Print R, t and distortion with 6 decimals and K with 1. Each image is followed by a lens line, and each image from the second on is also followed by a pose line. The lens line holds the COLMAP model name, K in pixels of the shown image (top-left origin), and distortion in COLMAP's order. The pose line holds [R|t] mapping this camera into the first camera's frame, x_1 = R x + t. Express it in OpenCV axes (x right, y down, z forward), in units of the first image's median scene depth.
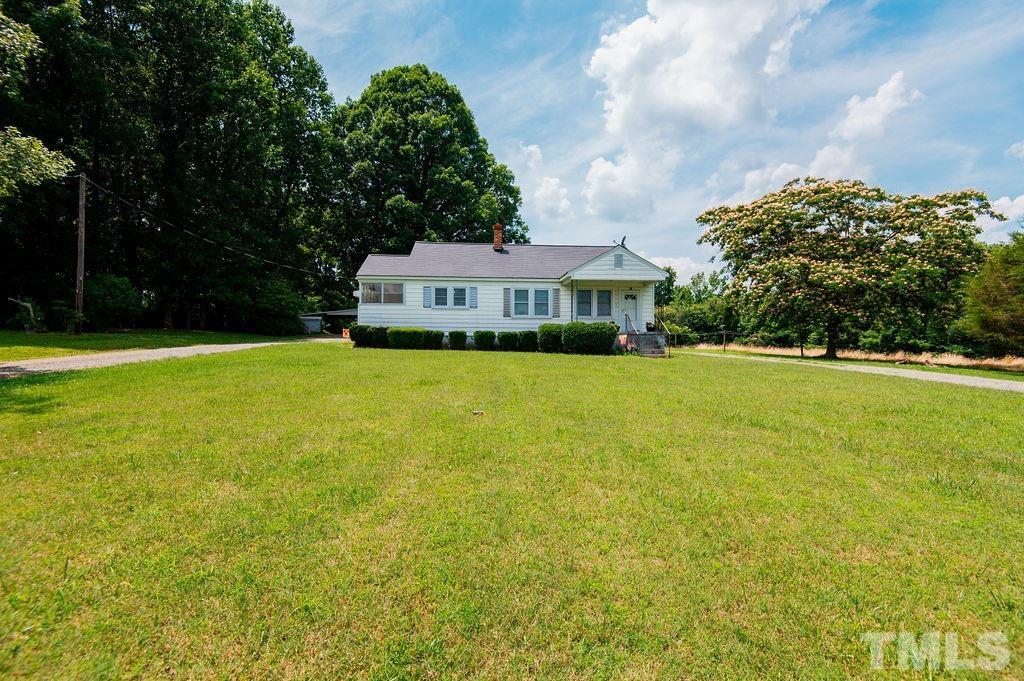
lens RADIAL K [[468.2, 0, 528.9], [0, 468.2, 329.2], [0, 0, 1]] dist [0.001206, -0.000753]
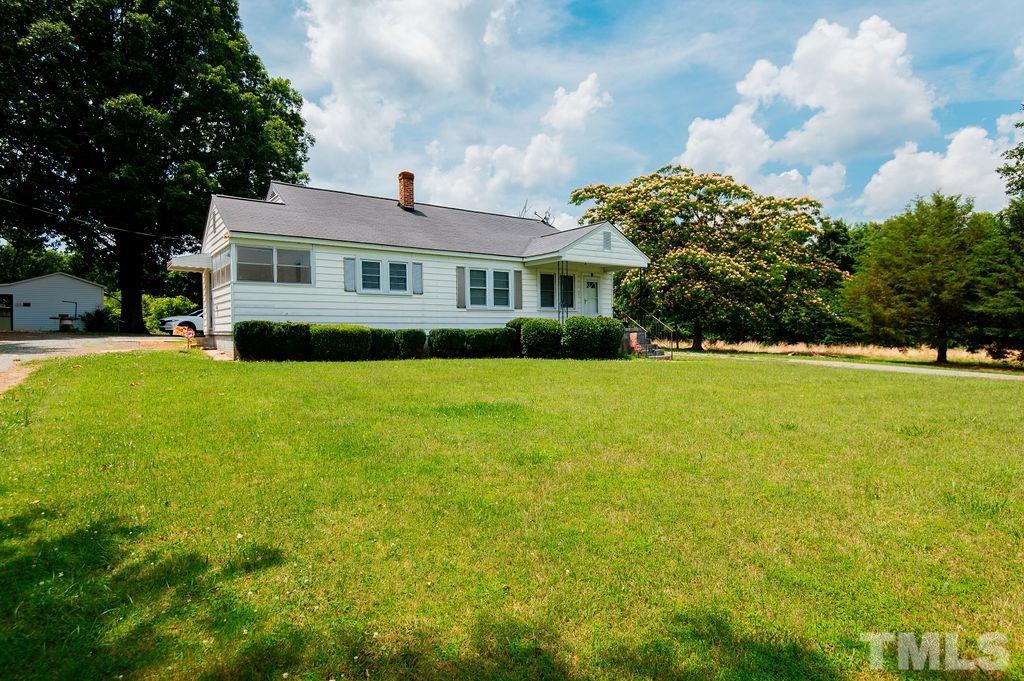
lens RADIAL K [[566.1, 0, 512.0], [0, 566.1, 323.1], [0, 0, 1]] dist [0.003881, -0.000297]
pose [[0.850363, -0.001966, 0.526193, -0.310040], [-0.002817, 0.999962, 0.008289, -0.008422], [-0.526189, -0.008532, 0.850325, 0.180862]]
